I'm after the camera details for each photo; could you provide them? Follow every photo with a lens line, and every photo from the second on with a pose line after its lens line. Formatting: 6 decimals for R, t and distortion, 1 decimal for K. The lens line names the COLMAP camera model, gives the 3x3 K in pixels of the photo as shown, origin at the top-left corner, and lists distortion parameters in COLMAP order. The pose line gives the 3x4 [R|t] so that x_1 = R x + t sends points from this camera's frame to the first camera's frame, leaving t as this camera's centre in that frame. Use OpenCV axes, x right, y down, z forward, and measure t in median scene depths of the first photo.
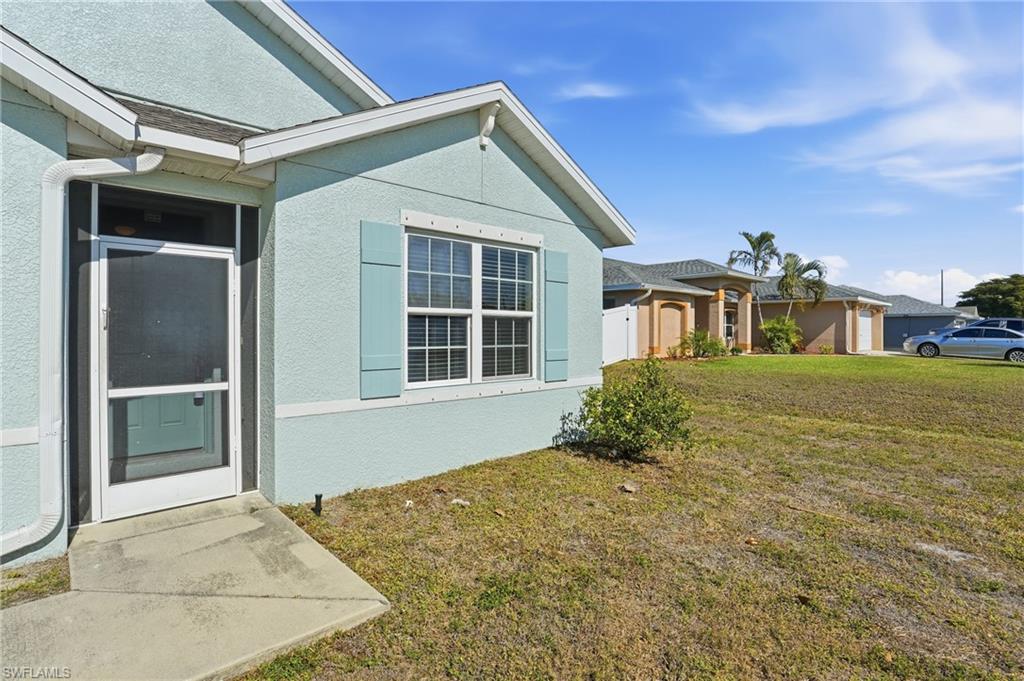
lens RADIAL K [[513.8, 0, 507.6], [0, 513.8, 334.5], [0, 0, 1]] dist [-0.034079, 0.000418]
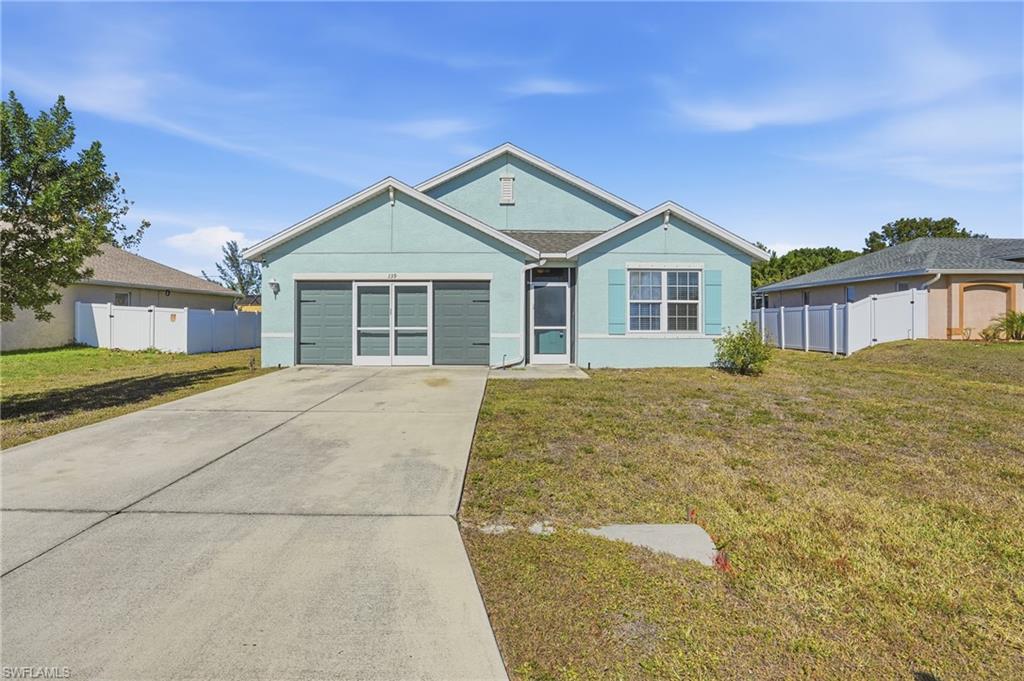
lens RADIAL K [[516.0, 0, 507.9], [0, 516.0, 318.1], [0, 0, 1]] dist [-0.037504, -0.000136]
pose [[0.744074, -0.002331, -0.668093, 0.971022], [-0.004791, 0.999950, -0.008825, 0.056285], [0.668080, 0.009768, 0.744025, -1.186078]]
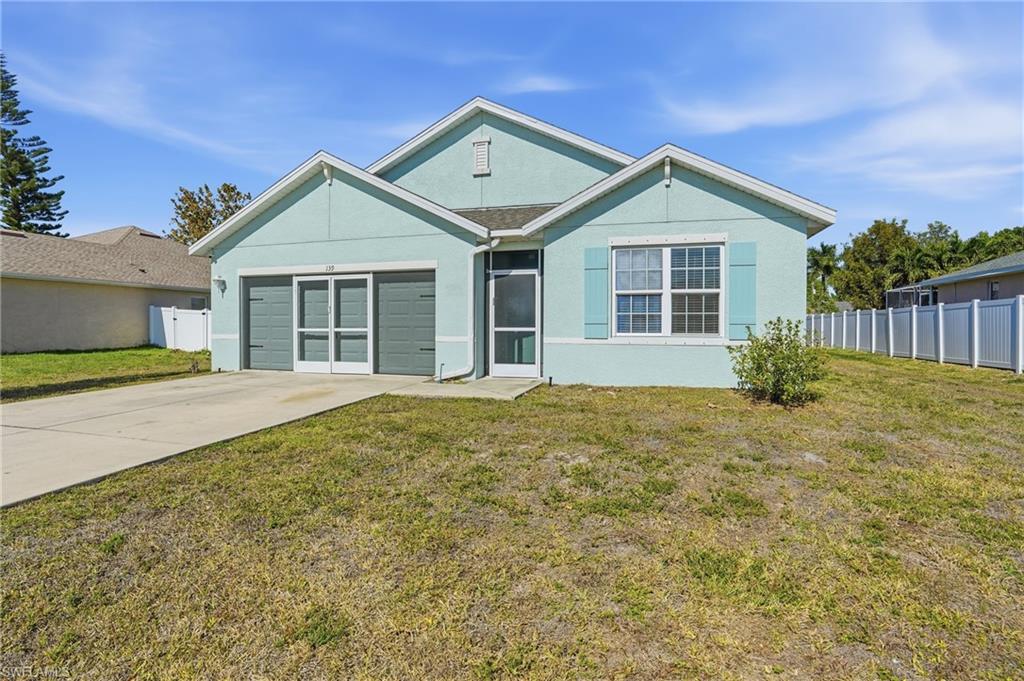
lens RADIAL K [[513.8, 0, 507.6], [0, 513.8, 334.5], [0, 0, 1]] dist [-0.034079, 0.000418]
pose [[0.509823, 0.015046, -0.860148, 1.071624], [-0.005882, 0.999885, 0.014004, 0.071653], [0.860259, -0.002080, 0.509853, -0.225195]]
